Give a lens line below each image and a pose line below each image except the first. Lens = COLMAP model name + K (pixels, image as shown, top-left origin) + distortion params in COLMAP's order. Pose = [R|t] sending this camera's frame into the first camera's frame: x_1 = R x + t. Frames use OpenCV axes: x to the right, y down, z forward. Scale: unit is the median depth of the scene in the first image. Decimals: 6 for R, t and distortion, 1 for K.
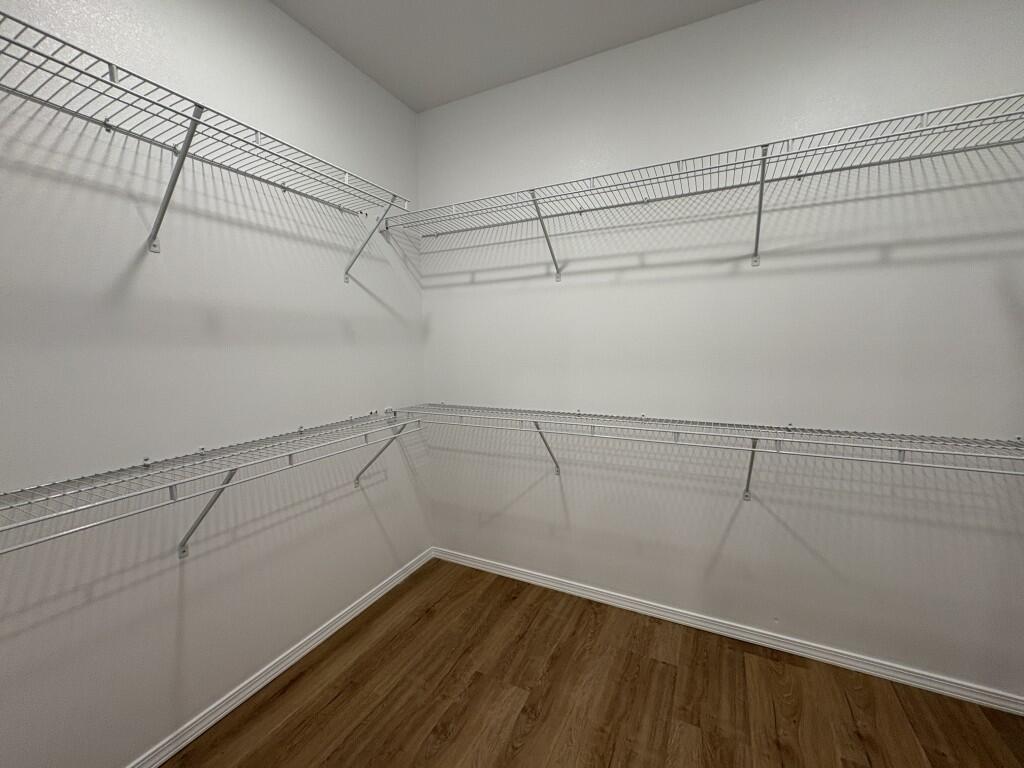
lens RADIAL K [[407.2, 0, 512.0], [0, 407.2, 384.0], [0, 0, 1]] dist [0.000547, 0.000174]
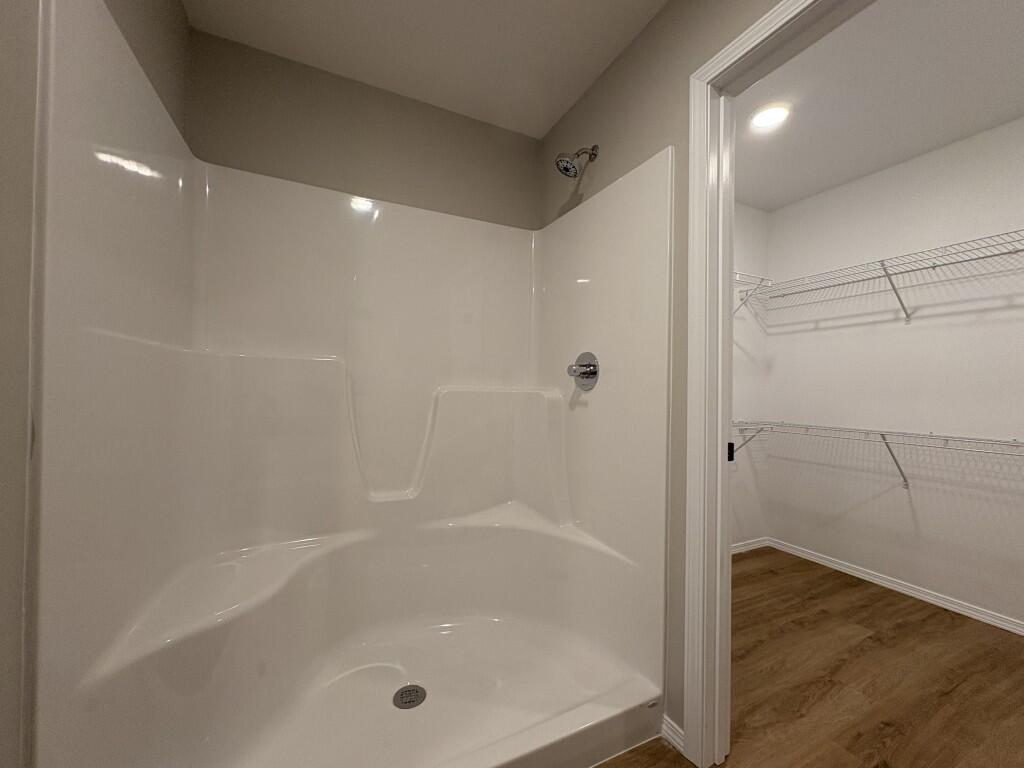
lens RADIAL K [[407.2, 0, 512.0], [0, 407.2, 384.0], [0, 0, 1]] dist [0.000547, 0.000174]
pose [[0.788995, 0.017686, -0.614145, -0.069986], [-0.081899, 0.993693, -0.076600, 0.117718], [0.608917, 0.110735, 0.785467, -0.669370]]
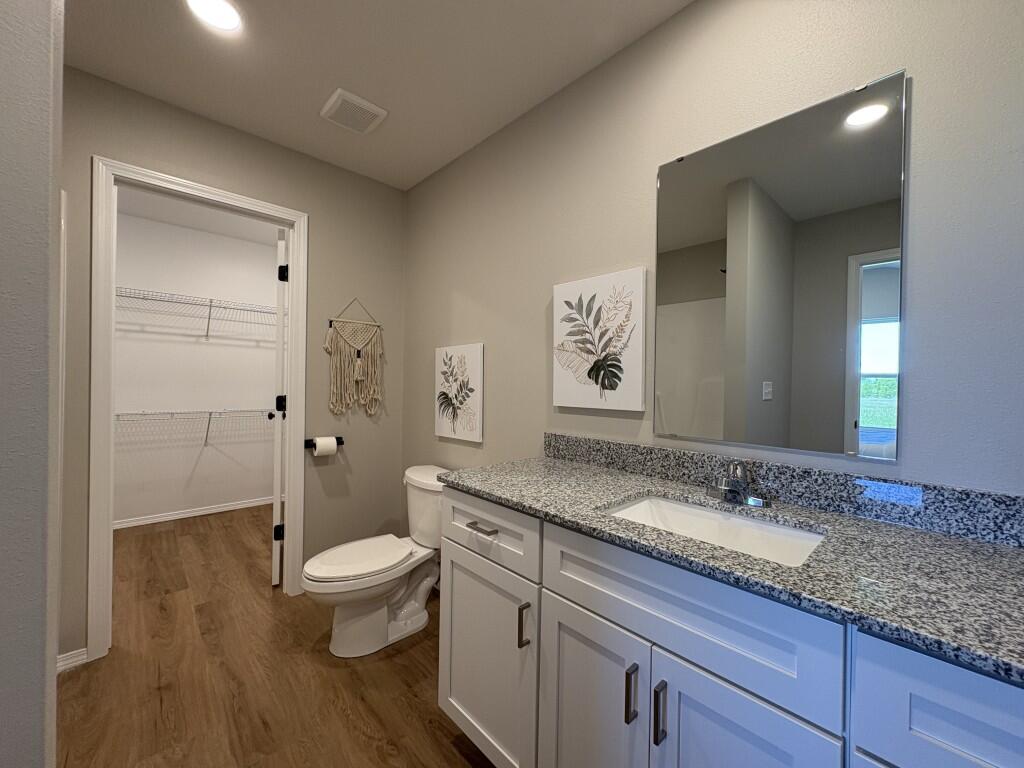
lens RADIAL K [[407.2, 0, 512.0], [0, 407.2, 384.0], [0, 0, 1]] dist [0.000547, 0.000174]
pose [[0.348495, 0.013909, 0.937208, -0.788889], [0.059903, 0.997515, -0.037079, 0.116882], [-0.935395, 0.069064, 0.346796, -1.148602]]
